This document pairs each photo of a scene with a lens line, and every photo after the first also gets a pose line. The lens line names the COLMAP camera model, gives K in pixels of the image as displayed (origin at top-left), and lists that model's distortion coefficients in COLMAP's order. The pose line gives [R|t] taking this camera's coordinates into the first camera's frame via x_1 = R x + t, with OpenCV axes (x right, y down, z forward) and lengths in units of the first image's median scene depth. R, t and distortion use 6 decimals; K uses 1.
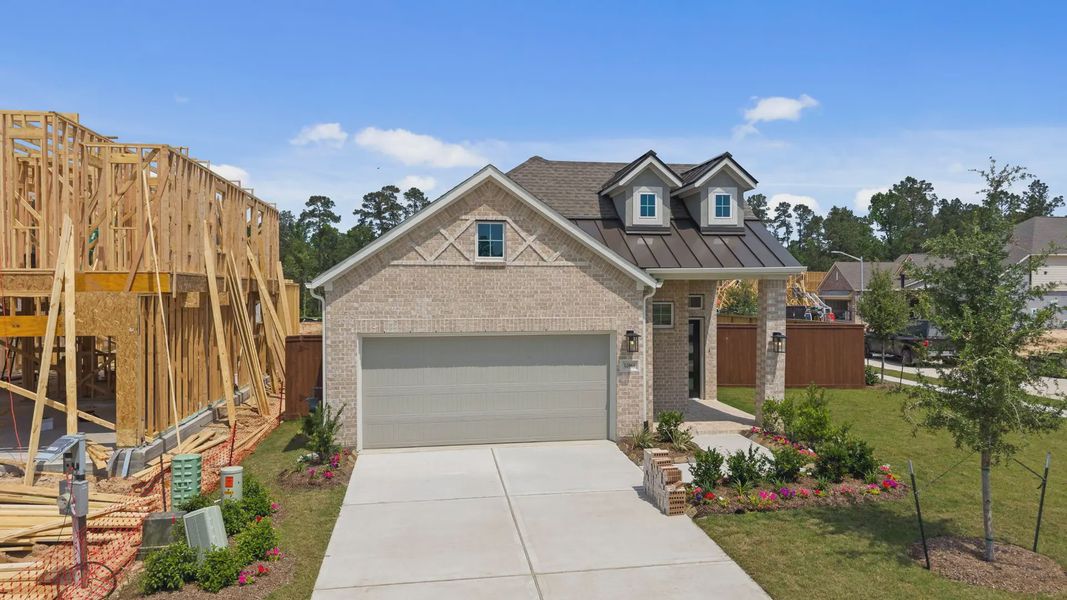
lens RADIAL K [[715.6, 0, 533.5], [0, 715.6, 300.0], [0, 0, 1]] dist [0.003137, -0.002392]
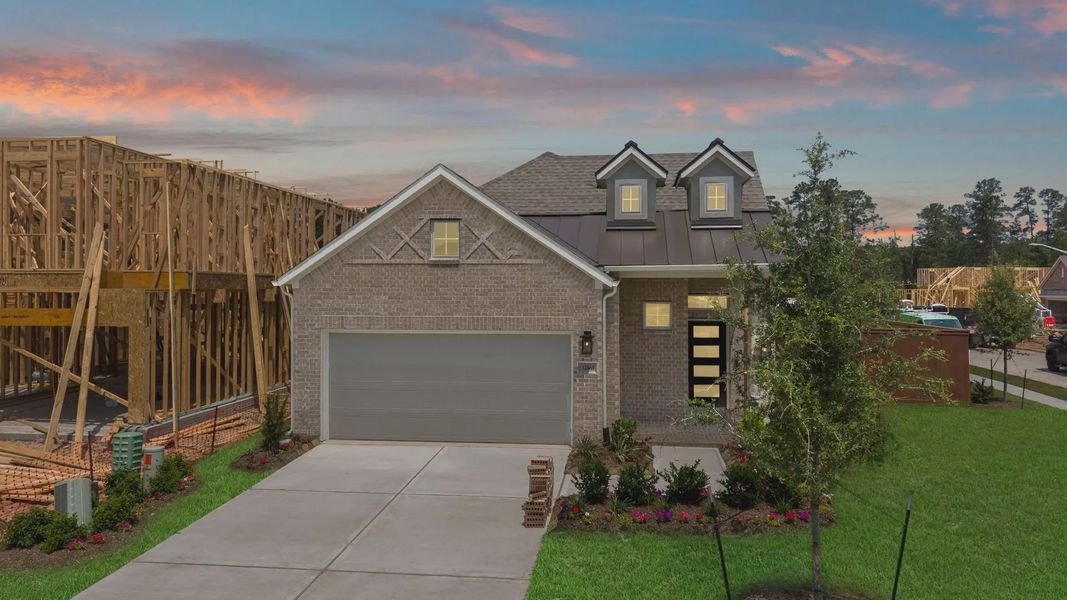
lens RADIAL K [[722.7, 0, 532.4], [0, 722.7, 283.9], [0, 0, 1]] dist [0.002183, -0.001131]
pose [[0.960314, 0.001711, -0.278917, 0.341309], [-0.007064, 0.999810, -0.018189, -0.002309], [0.278832, 0.019437, 0.960143, 0.057822]]
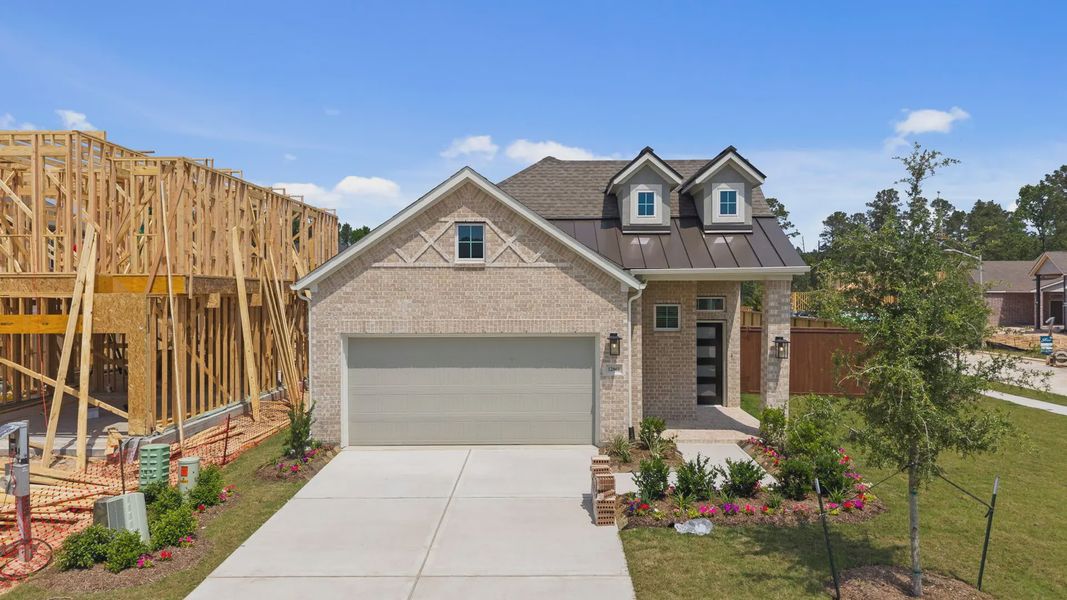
lens RADIAL K [[715.6, 0, 533.5], [0, 715.6, 300.0], [0, 0, 1]] dist [0.003137, -0.002392]
pose [[0.985665, 0.001749, -0.168705, 0.196427], [-0.002179, 0.999995, -0.002364, 0.000172], [0.168700, 0.002697, 0.985664, 0.025984]]
